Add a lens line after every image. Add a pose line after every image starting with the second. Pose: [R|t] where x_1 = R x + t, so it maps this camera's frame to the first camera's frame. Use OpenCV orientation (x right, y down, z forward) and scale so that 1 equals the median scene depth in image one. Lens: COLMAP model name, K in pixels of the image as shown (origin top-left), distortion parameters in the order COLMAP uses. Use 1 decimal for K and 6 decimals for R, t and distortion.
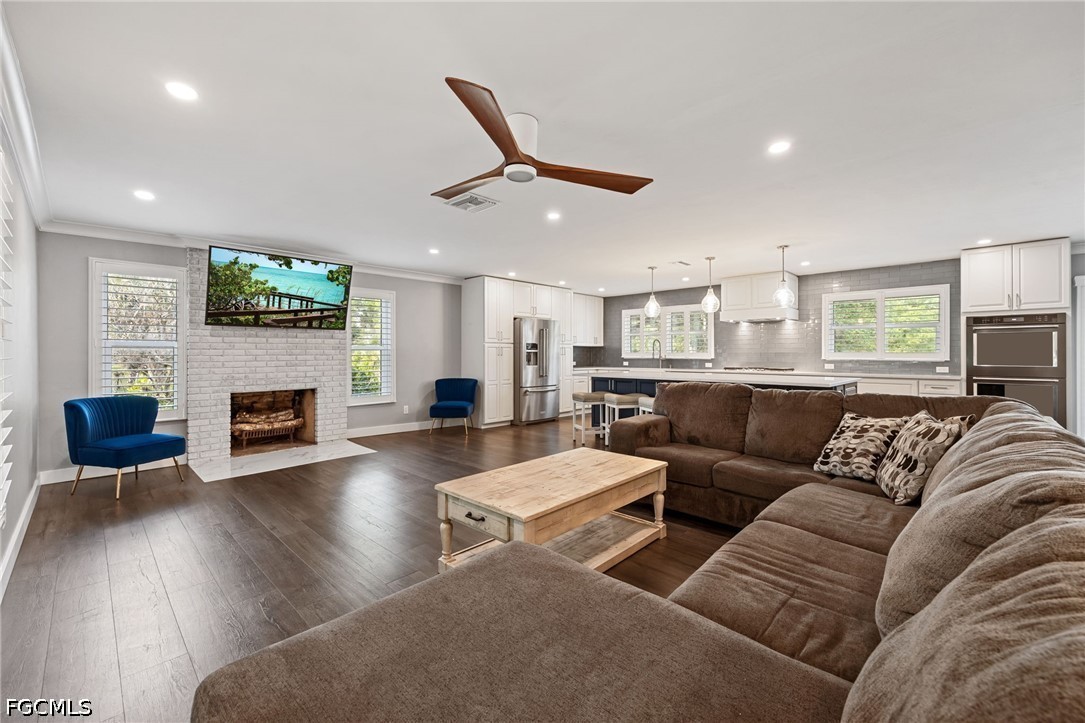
lens RADIAL K [[444.9, 0, 549.1], [0, 444.9, 355.8], [0, 0, 1]] dist [0.001803, -0.000321]
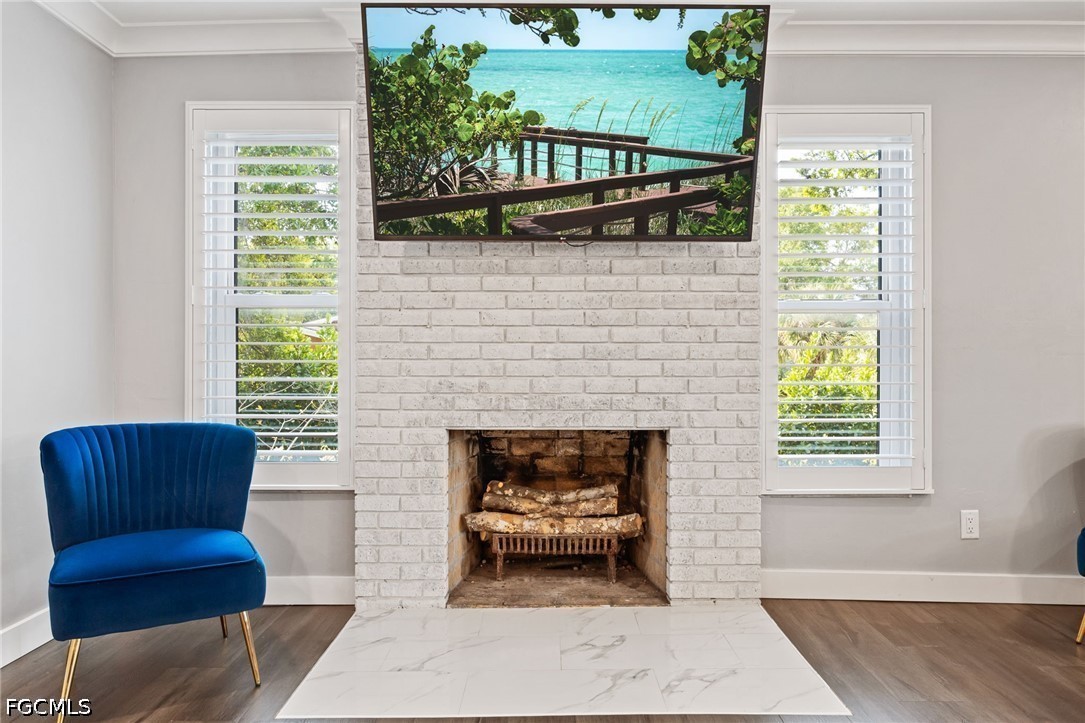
lens RADIAL K [[748.3, 0, 545.2], [0, 748.3, 367.4], [0, 0, 1]] dist [0.012209, -0.000285]
pose [[0.685087, 0.009912, -0.728394, -0.202875], [-0.006712, 0.999951, 0.007294, 0.025949], [0.728431, -0.000108, 0.685119, 0.604758]]
